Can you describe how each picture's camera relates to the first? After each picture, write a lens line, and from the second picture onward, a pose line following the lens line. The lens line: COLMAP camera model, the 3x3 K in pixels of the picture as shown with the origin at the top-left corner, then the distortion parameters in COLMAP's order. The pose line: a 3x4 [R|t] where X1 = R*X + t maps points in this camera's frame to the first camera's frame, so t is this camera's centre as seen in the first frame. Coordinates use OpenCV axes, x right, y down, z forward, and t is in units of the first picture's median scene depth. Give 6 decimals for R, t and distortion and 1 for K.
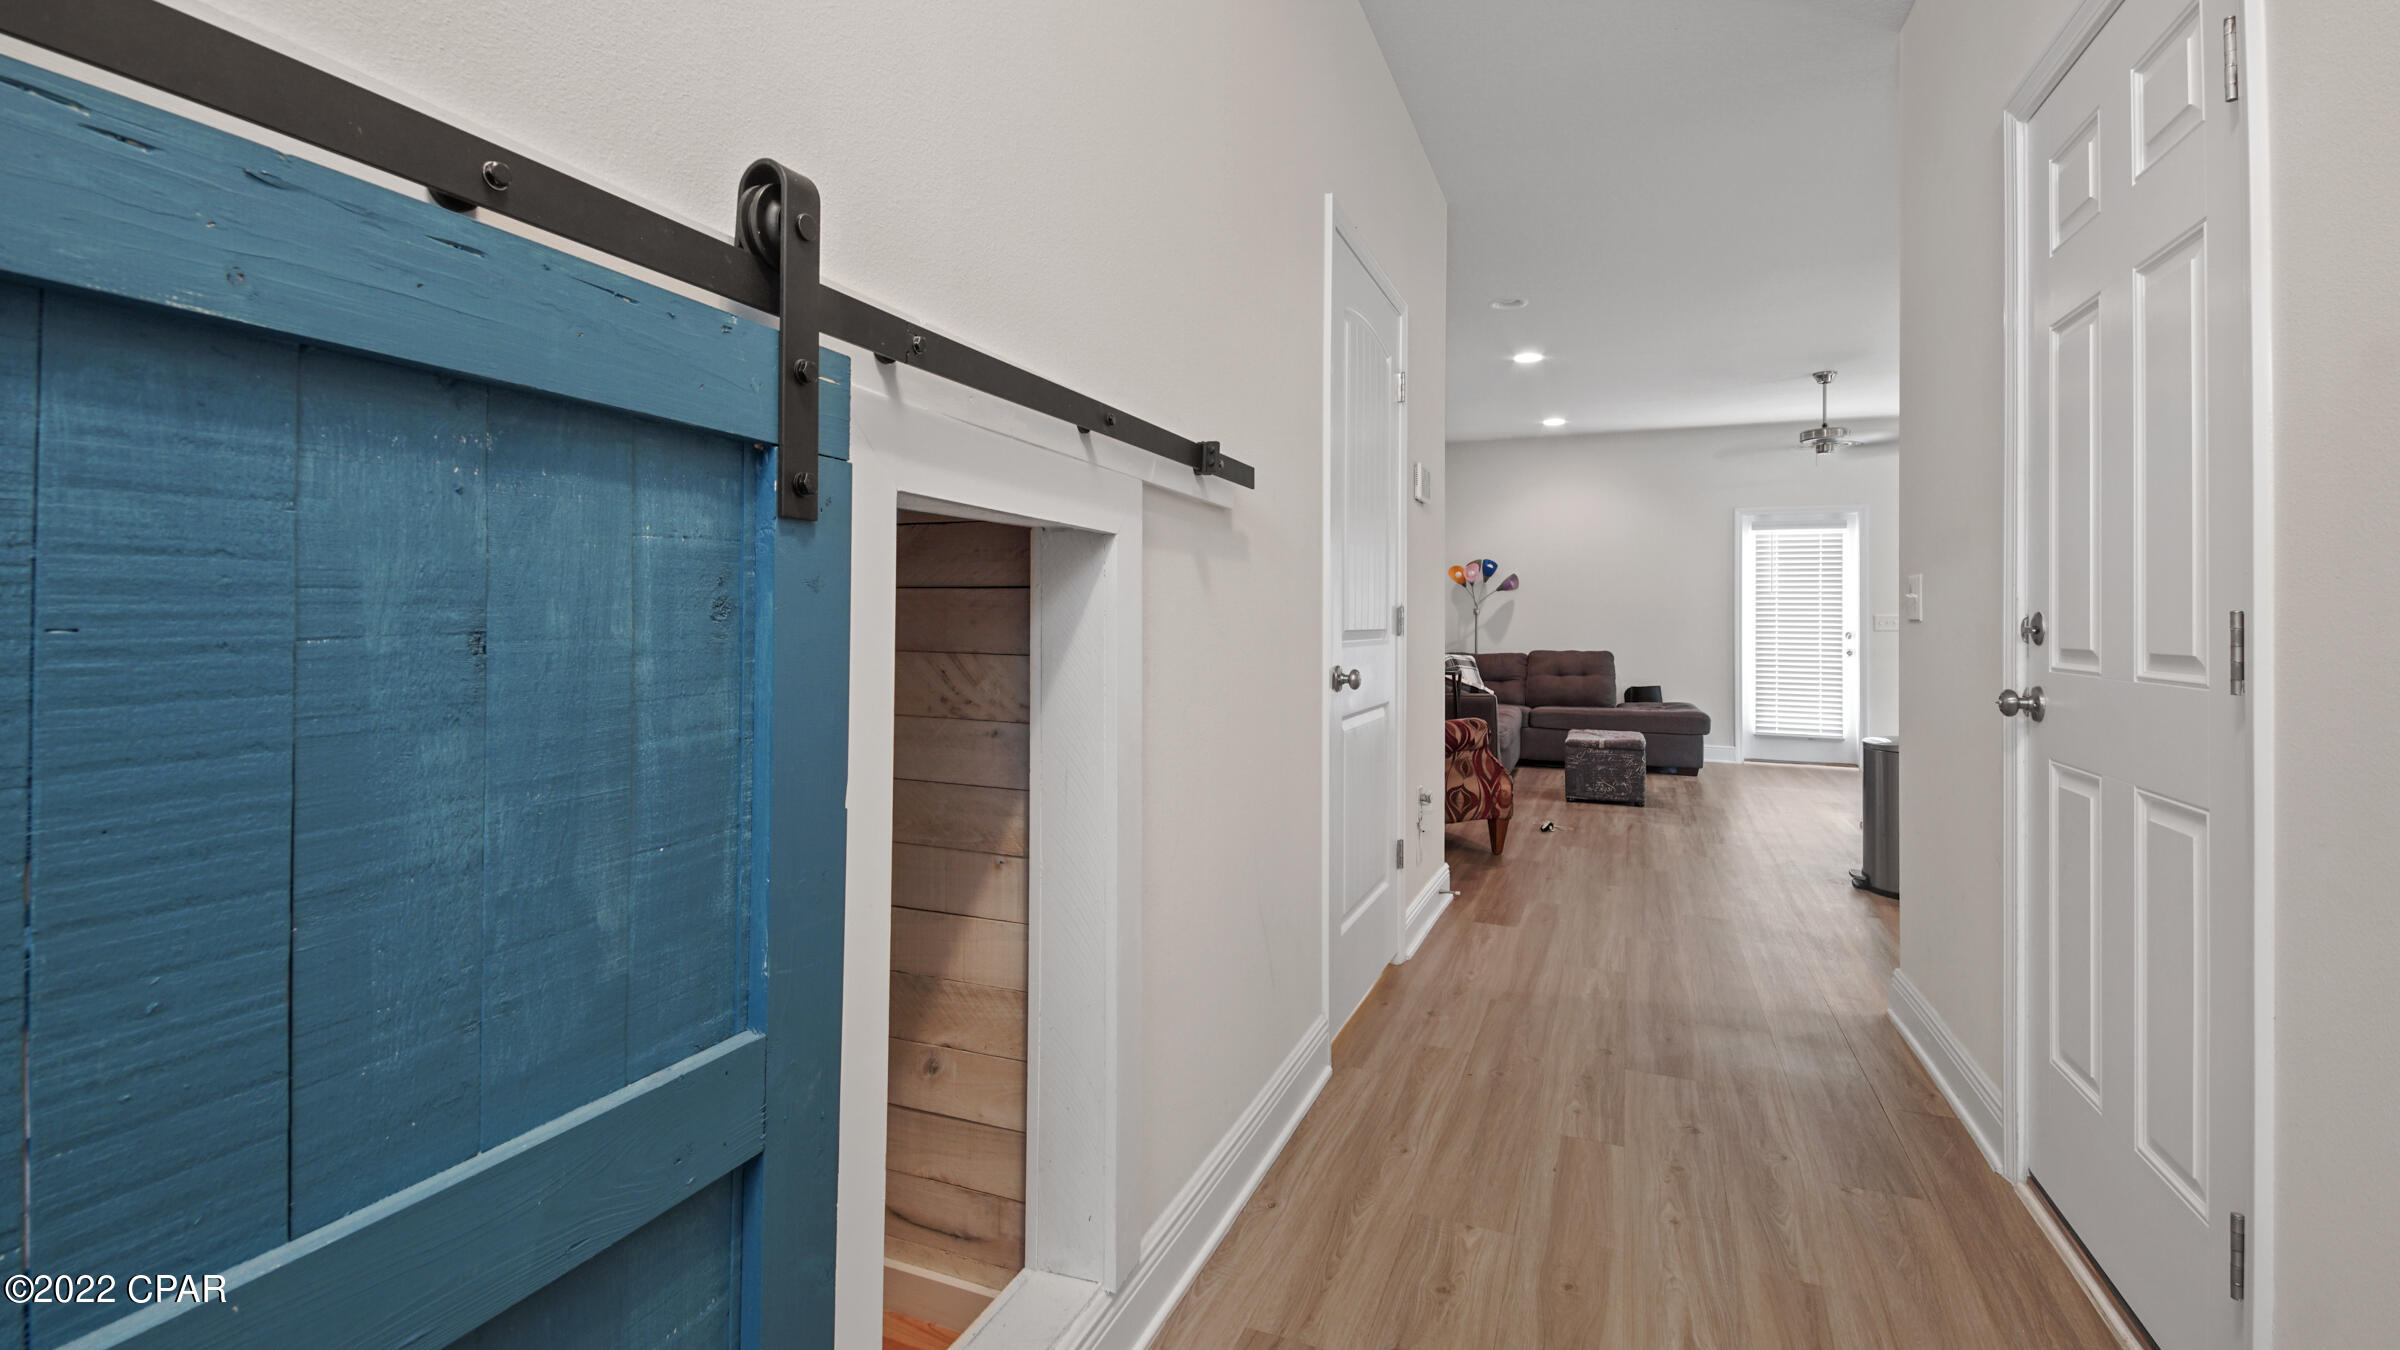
lens RADIAL K [[1020.5, 0, 1178.0], [0, 1020.5, 608.3], [0, 0, 1]] dist [0.001226, 0.000036]
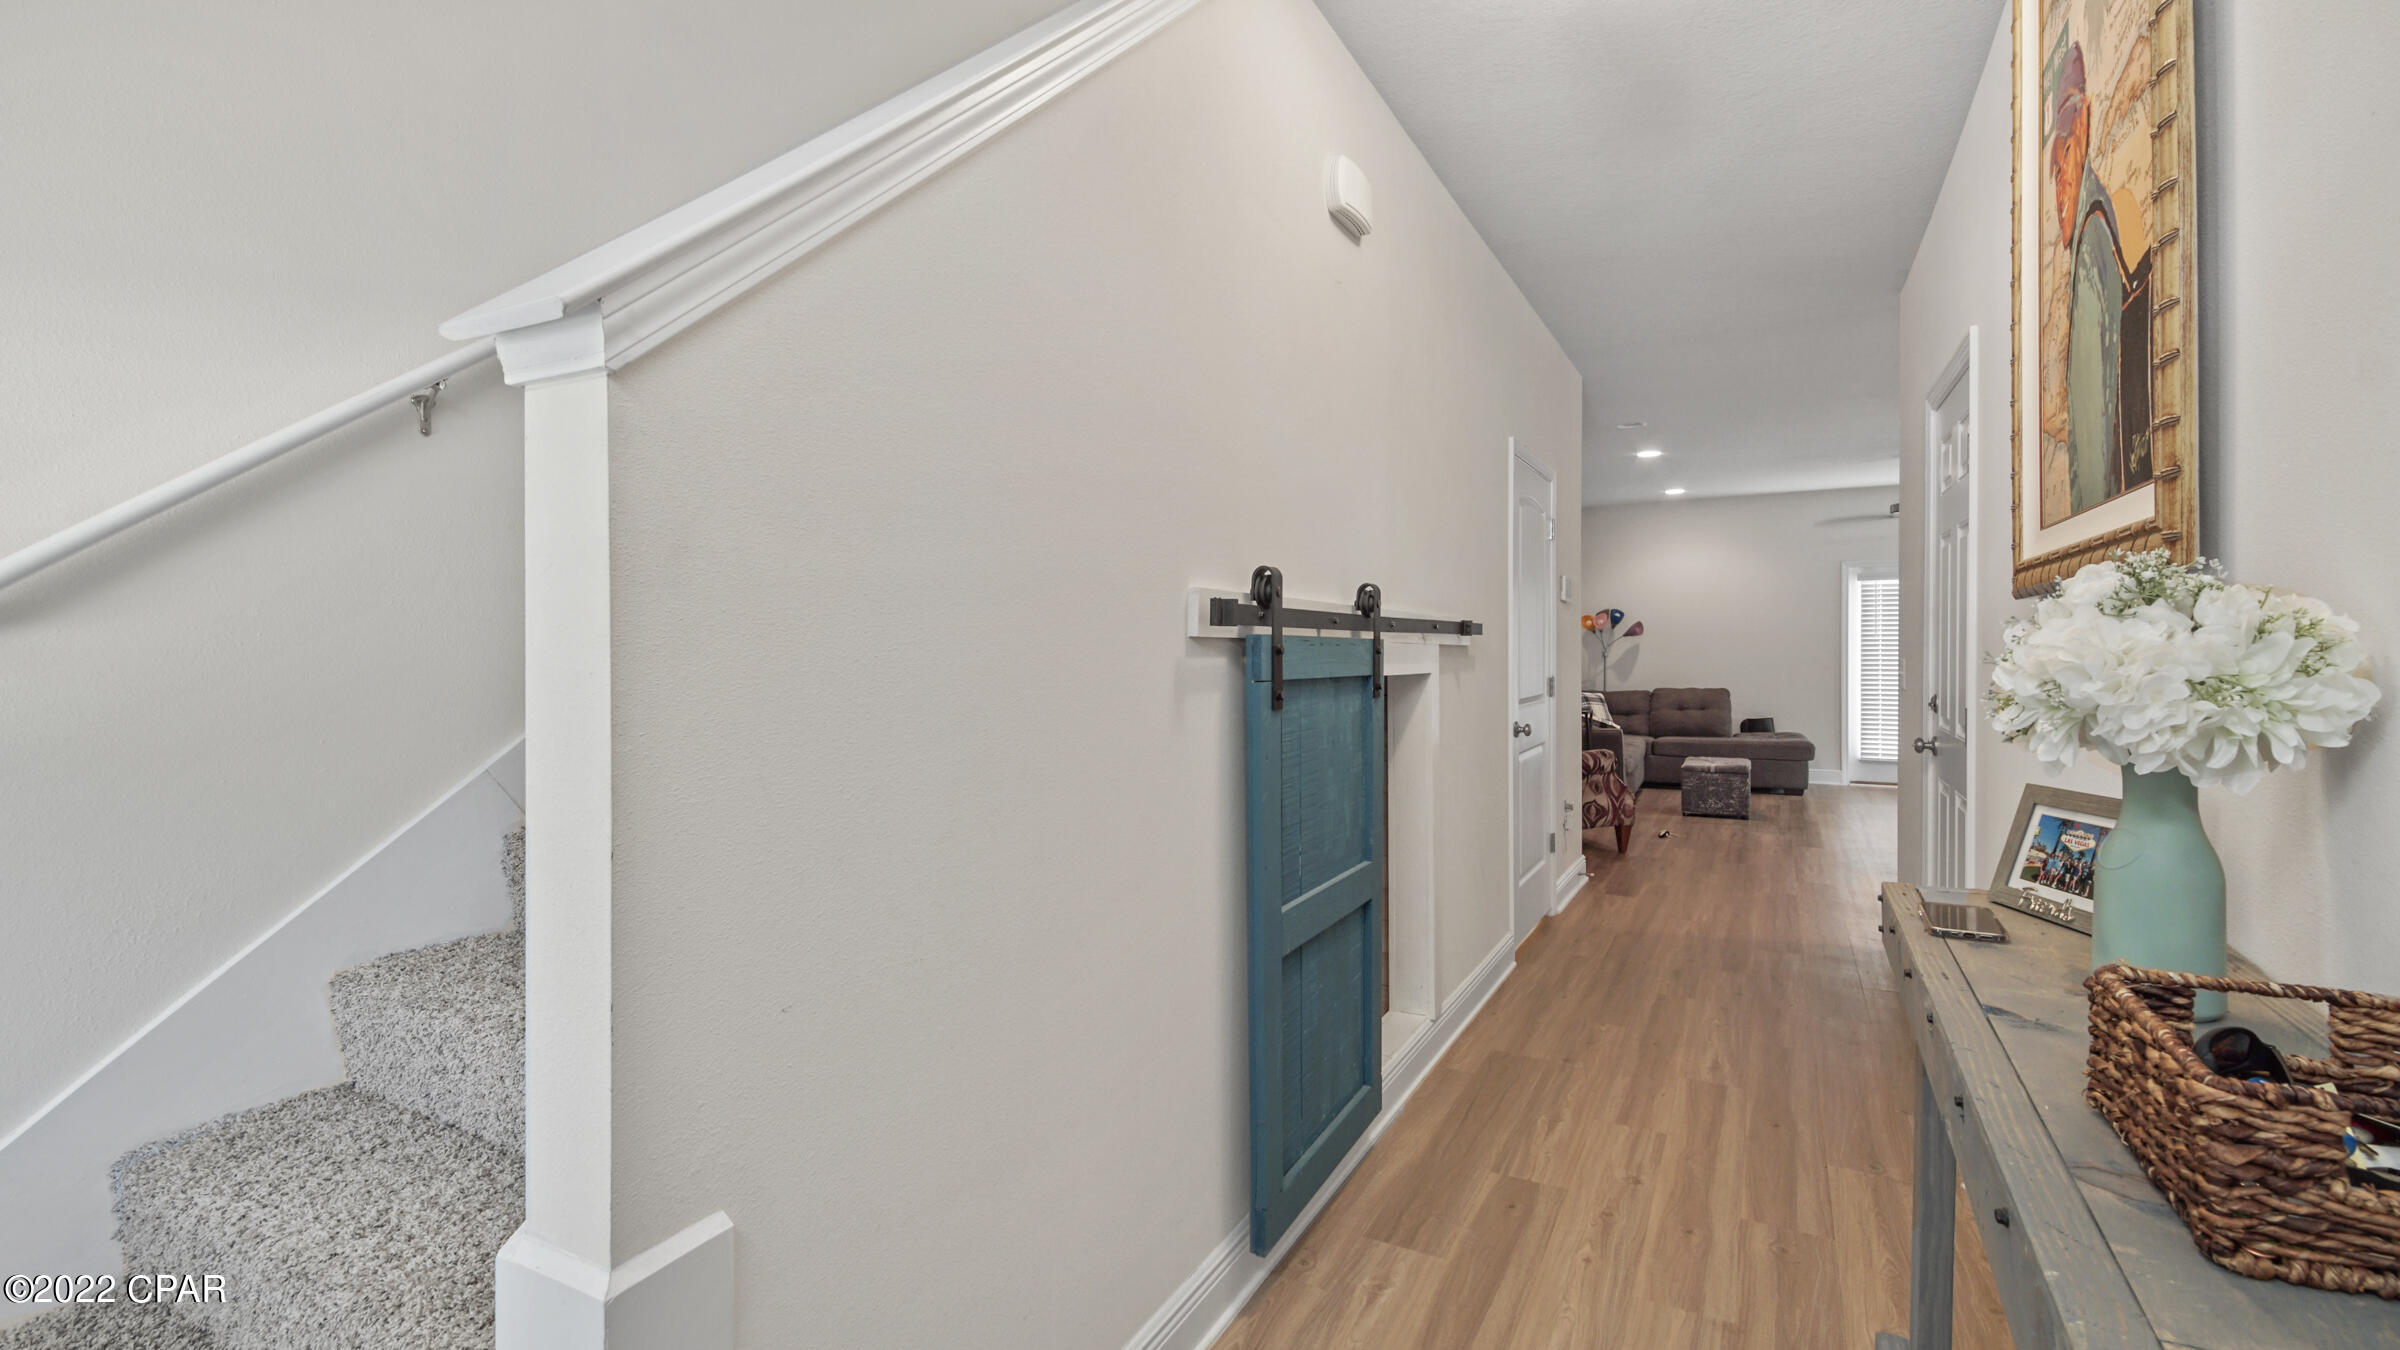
lens RADIAL K [[969.1, 0, 1197.2], [0, 969.1, 680.0], [0, 0, 1]] dist [0.000740, -0.000024]
pose [[0.993453, -0.013424, -0.113454, -0.062496], [0.017903, 0.999096, 0.038548, -0.028378], [0.112834, -0.040327, 0.992795, -0.211278]]
